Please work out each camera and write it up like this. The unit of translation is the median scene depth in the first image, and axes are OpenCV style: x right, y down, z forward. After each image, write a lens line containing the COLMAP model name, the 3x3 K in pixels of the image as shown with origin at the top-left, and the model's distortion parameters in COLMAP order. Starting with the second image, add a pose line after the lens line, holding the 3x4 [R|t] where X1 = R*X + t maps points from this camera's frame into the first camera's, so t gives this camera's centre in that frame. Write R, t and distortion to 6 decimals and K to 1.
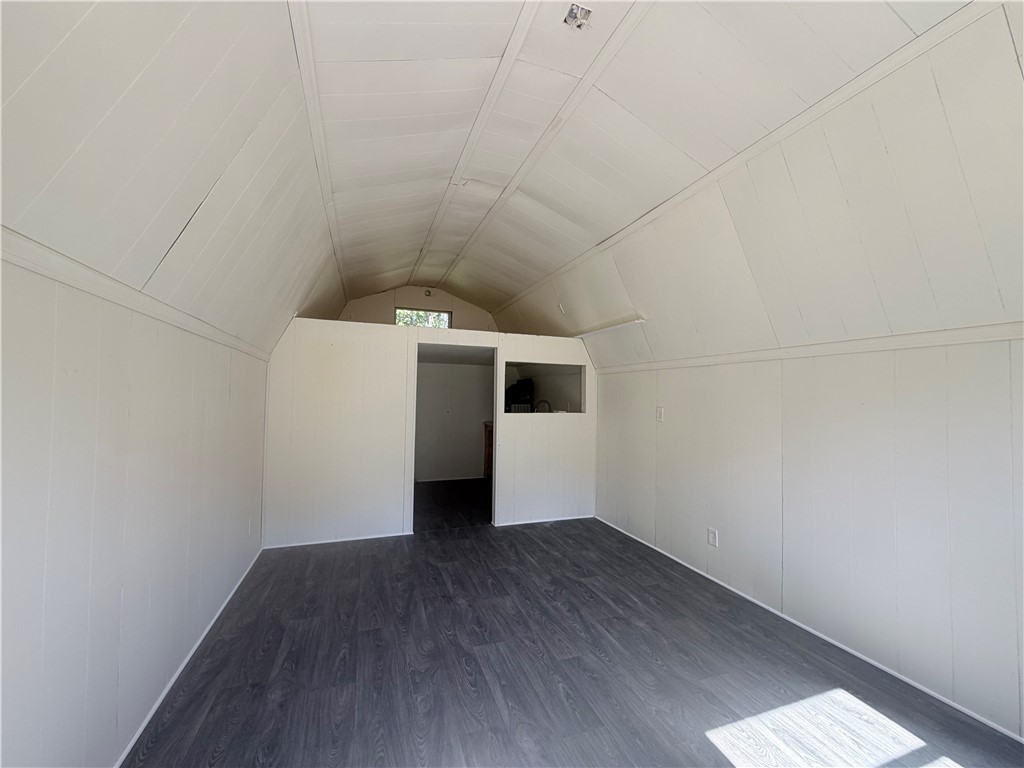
lens RADIAL K [[406.2, 0, 511.4], [0, 406.2, 388.2], [0, 0, 1]] dist [0.000228, 0.000049]
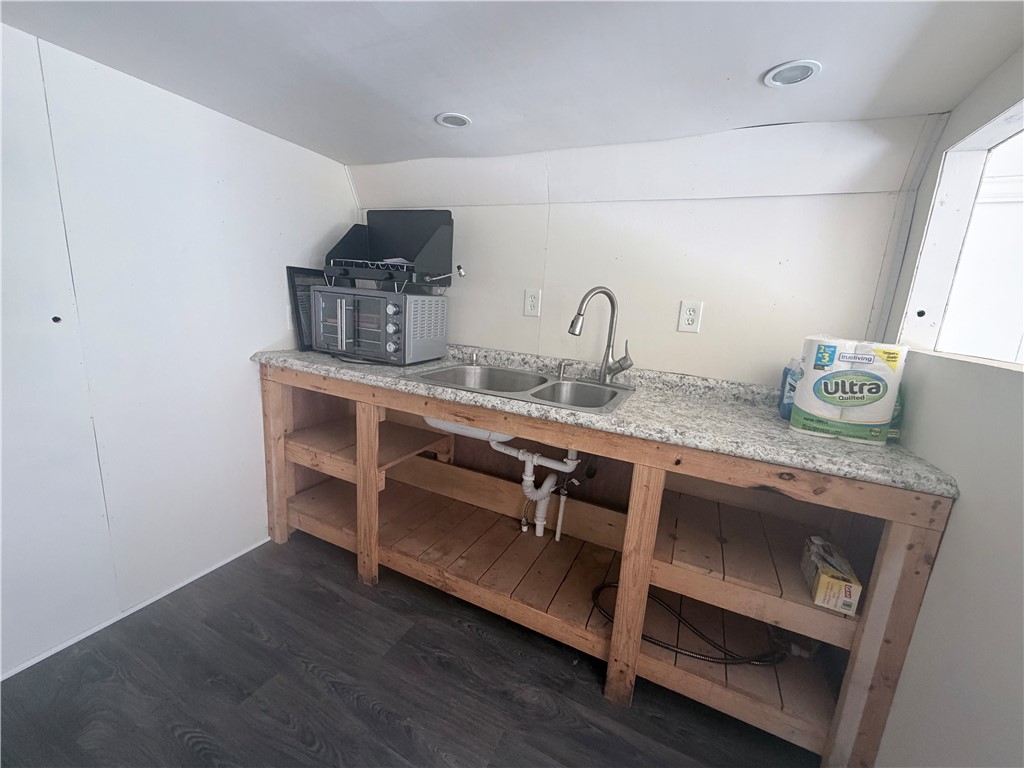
lens RADIAL K [[406.2, 0, 512.8], [0, 406.2, 382.7], [0, 0, 1]] dist [0.000228, 0.000049]
pose [[-0.704533, 0.086289, -0.704406, 0.268807], [-0.054067, 0.983169, 0.174514, 0.090164], [0.707609, 0.161036, -0.688009, 1.648809]]
